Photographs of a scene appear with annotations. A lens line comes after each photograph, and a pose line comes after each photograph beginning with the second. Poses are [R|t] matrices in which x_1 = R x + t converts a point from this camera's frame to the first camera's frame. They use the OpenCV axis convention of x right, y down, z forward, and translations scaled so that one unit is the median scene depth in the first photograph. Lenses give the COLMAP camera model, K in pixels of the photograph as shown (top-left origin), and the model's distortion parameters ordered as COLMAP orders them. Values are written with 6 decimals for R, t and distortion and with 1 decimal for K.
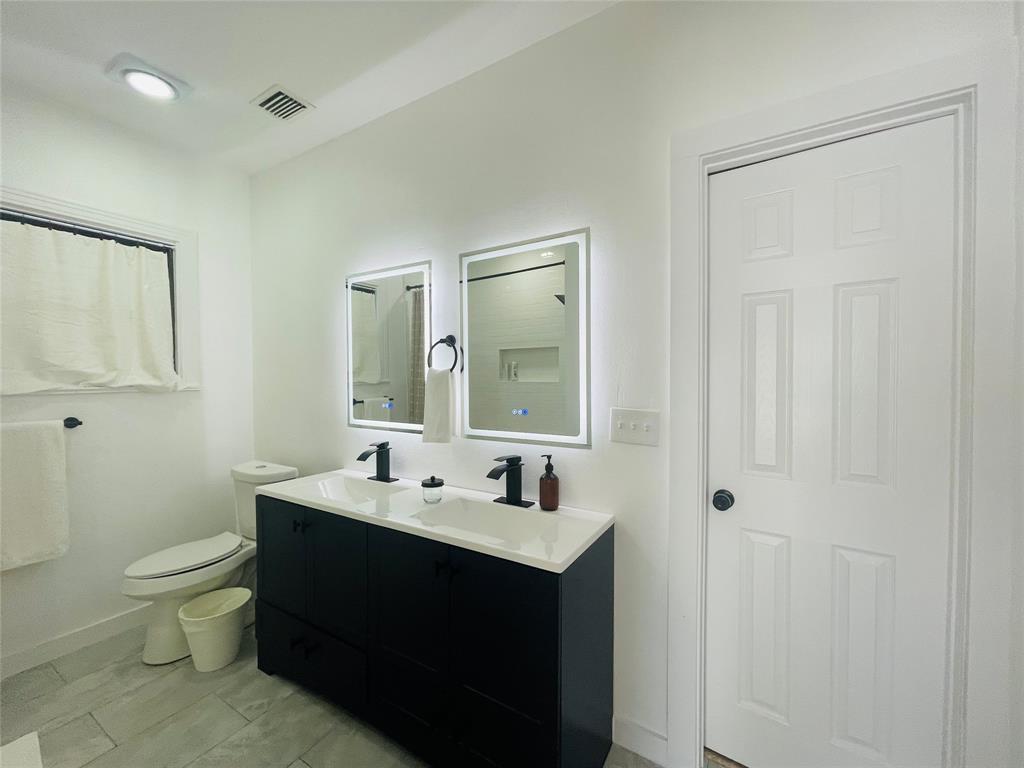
lens RADIAL K [[414.1, 0, 513.0], [0, 414.1, 384.4], [0, 0, 1]] dist [0.000009, -0.001234]
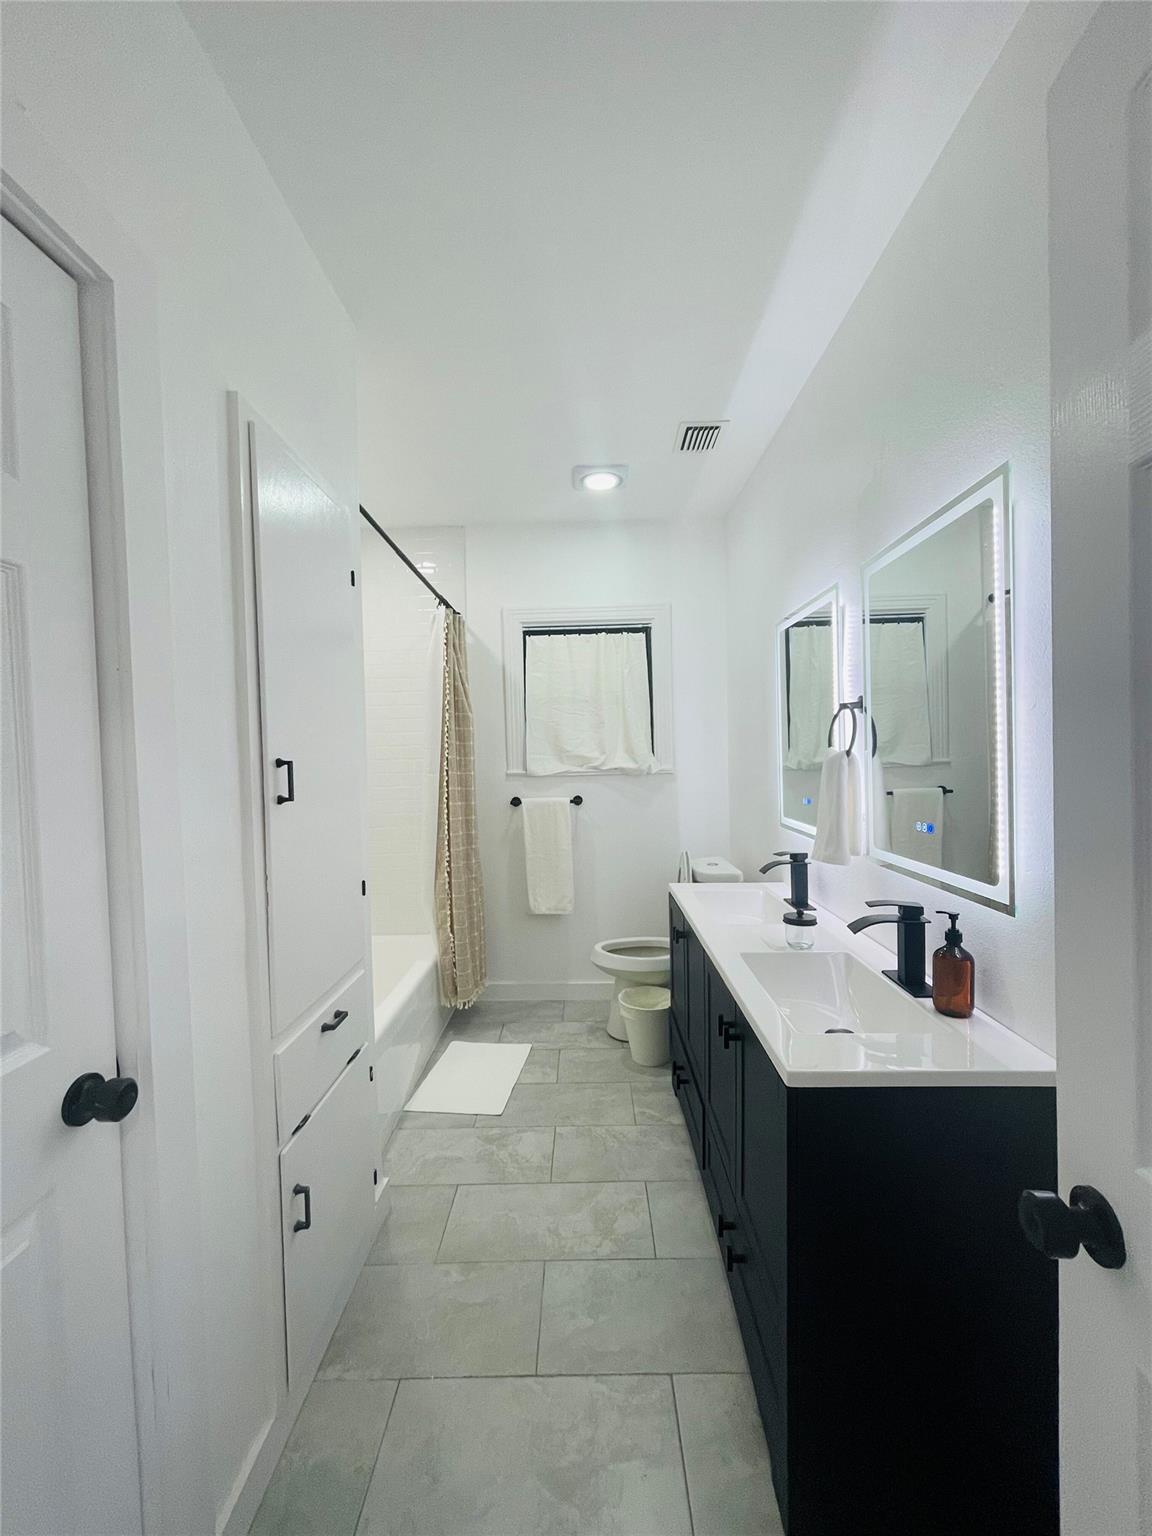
lens RADIAL K [[621.1, 0, 576.8], [0, 621.1, 774.5], [0, 0, 1]] dist [0.000009, -0.001234]
pose [[0.501462, 0.020382, -0.864939, 0.456327], [0.002952, 0.999676, 0.025268, -0.025328], [0.865174, -0.015224, 0.501240, 0.153690]]
